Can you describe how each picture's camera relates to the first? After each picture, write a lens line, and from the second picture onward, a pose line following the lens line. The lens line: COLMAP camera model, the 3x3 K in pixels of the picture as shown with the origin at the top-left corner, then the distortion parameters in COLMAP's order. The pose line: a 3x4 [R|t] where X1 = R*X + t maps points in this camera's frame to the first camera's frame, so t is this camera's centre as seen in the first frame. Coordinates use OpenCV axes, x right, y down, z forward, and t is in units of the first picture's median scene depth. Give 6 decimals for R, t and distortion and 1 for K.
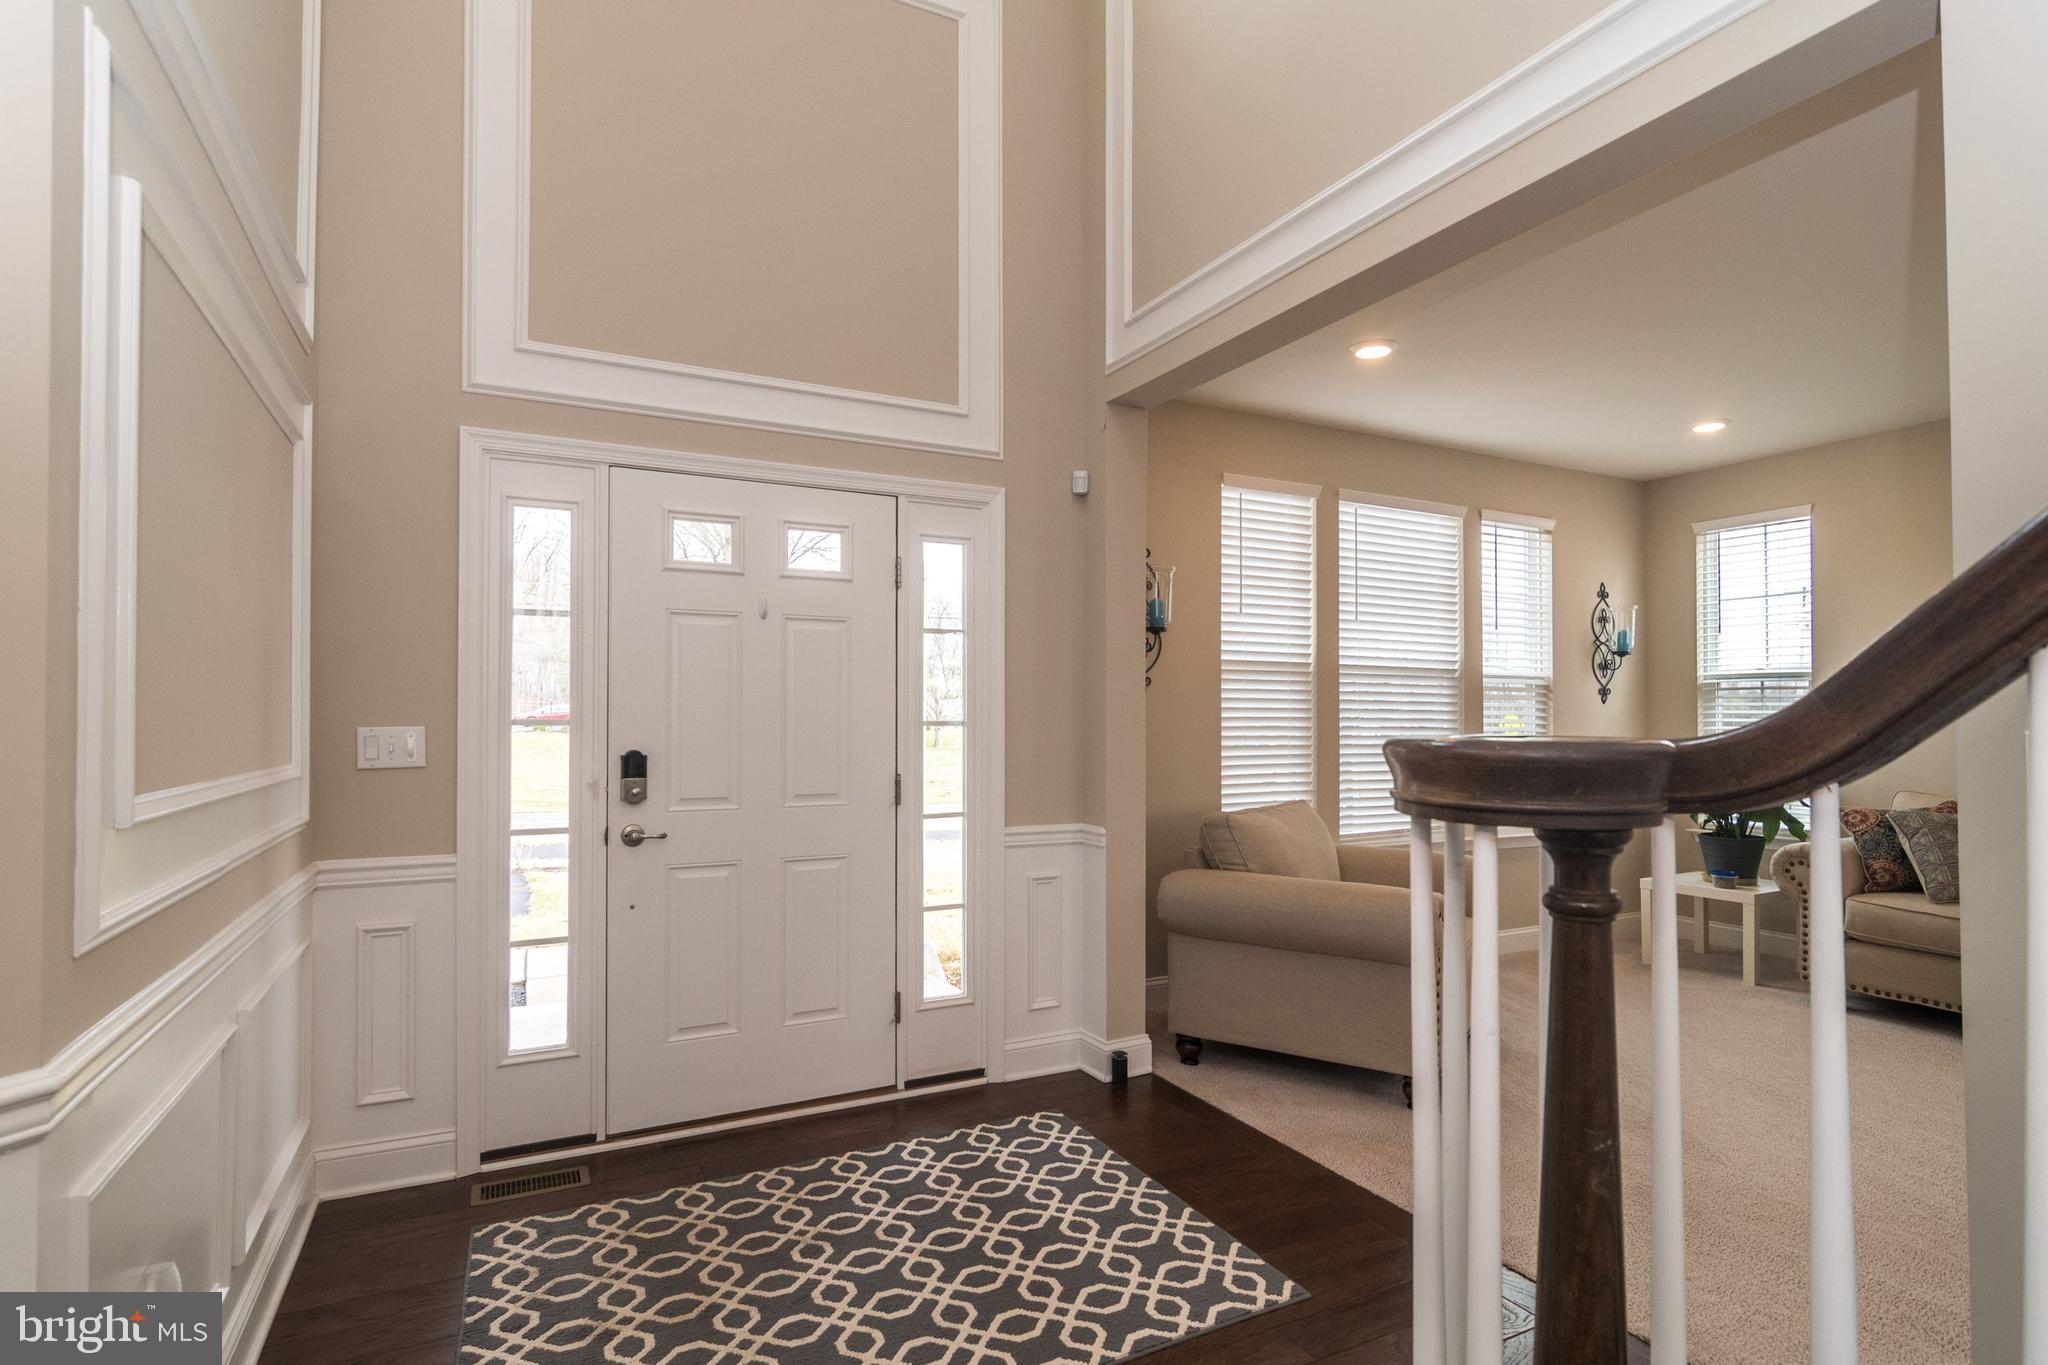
lens RADIAL K [[1012.2, 0, 1028.1], [0, 1012.2, 704.1], [0, 0, 1]] dist [0.000984, -0.002307]
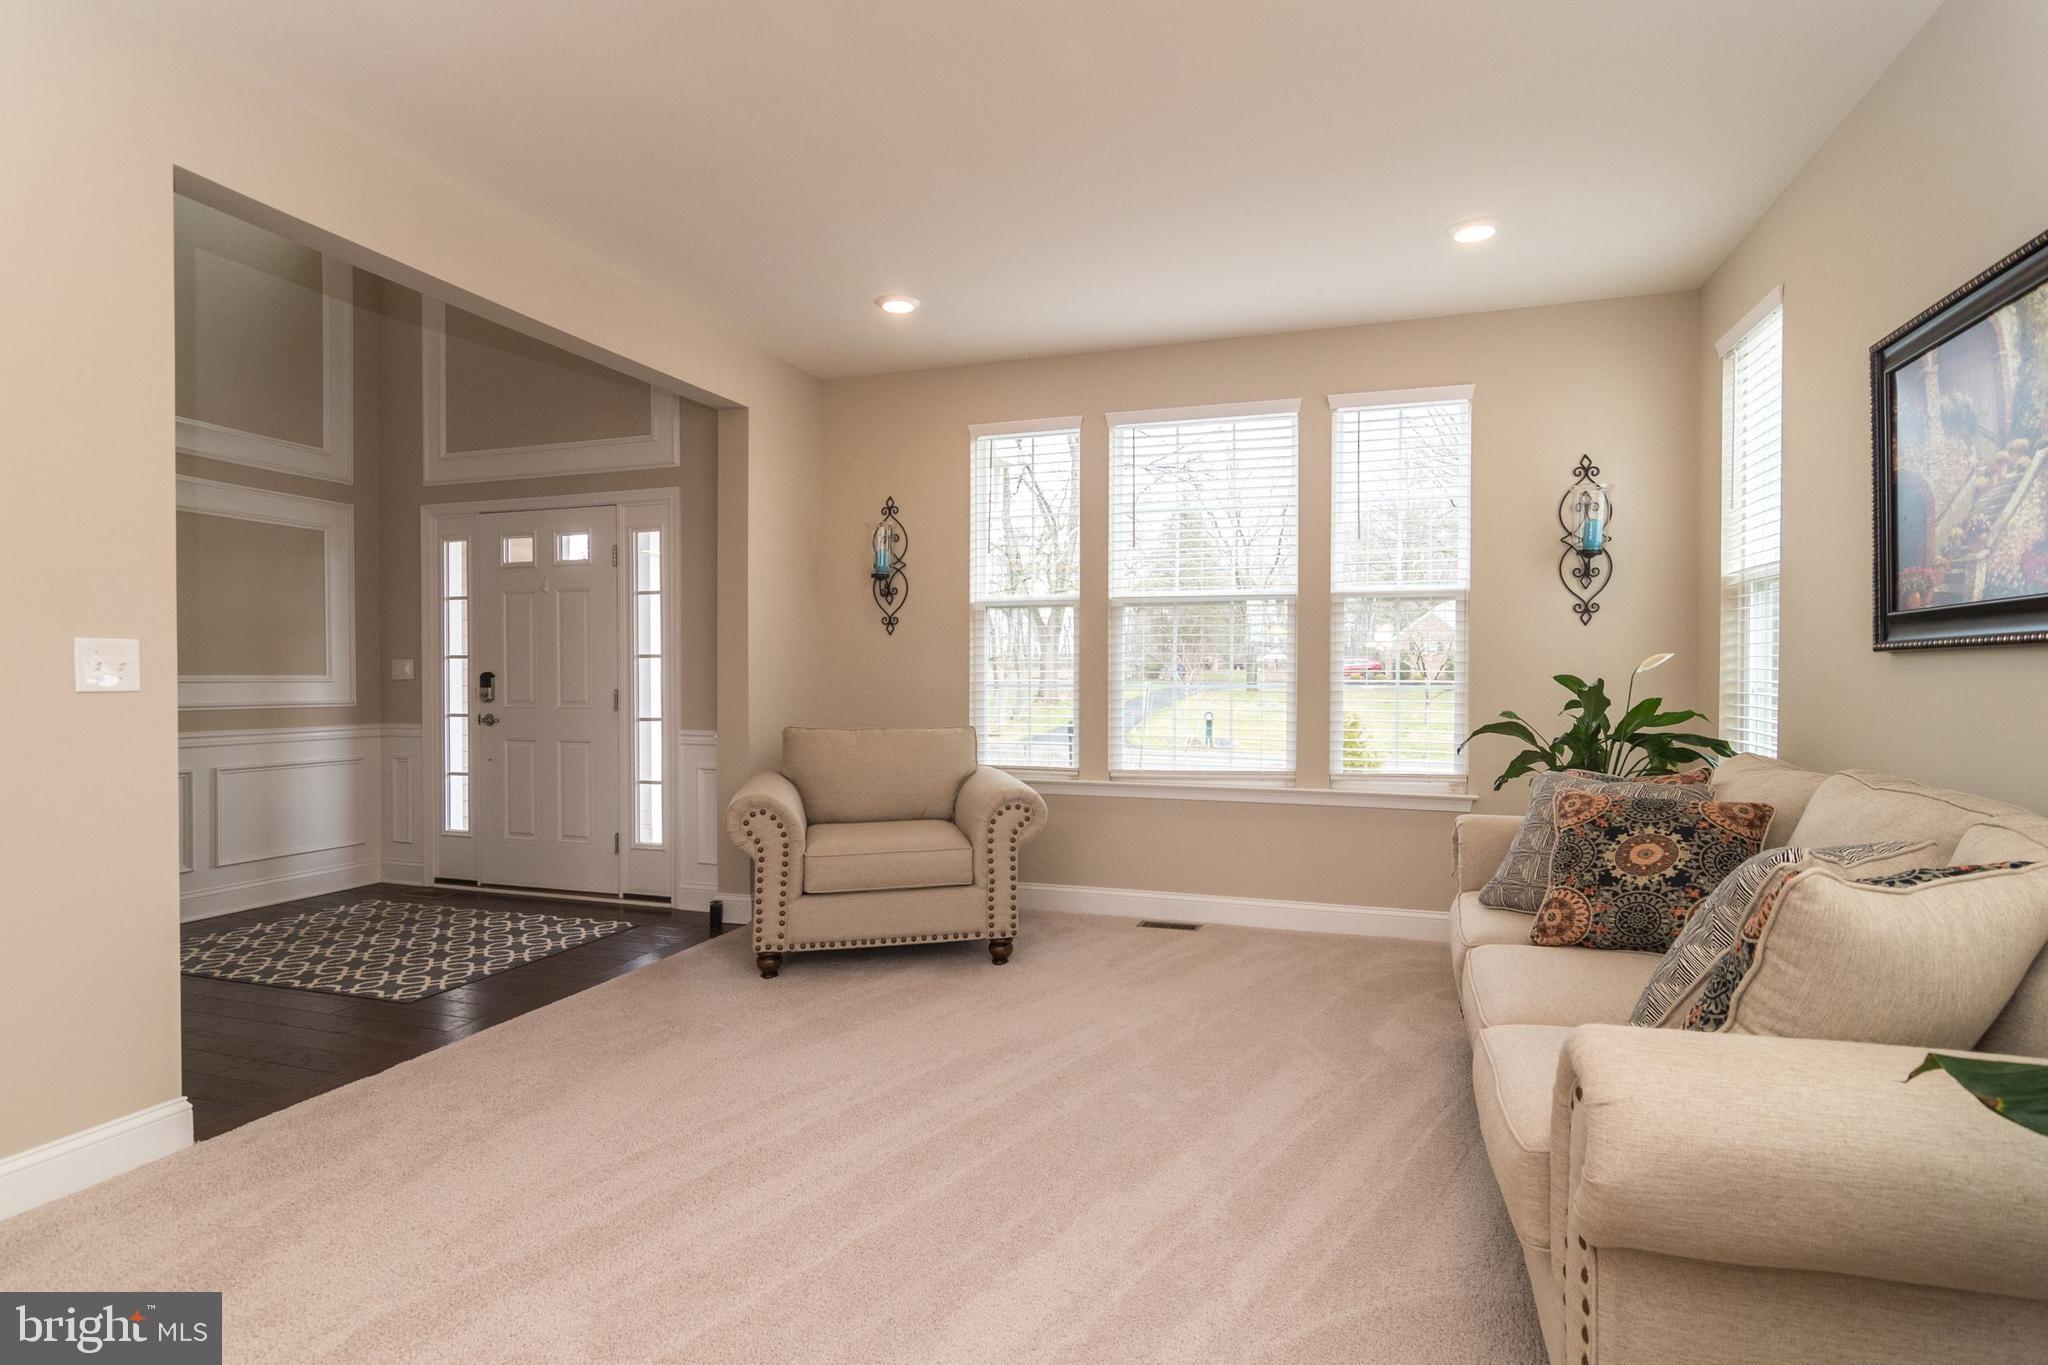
lens RADIAL K [[1012.2, 0, 1035.5], [0, 1012.2, 682.6], [0, 0, 1]] dist [0.000984, -0.002307]
pose [[0.702309, 0.005234, -0.711853, 1.105612], [0.011805, 0.999750, 0.018997, 0.030043], [0.711775, -0.021745, 0.702071, 0.308797]]
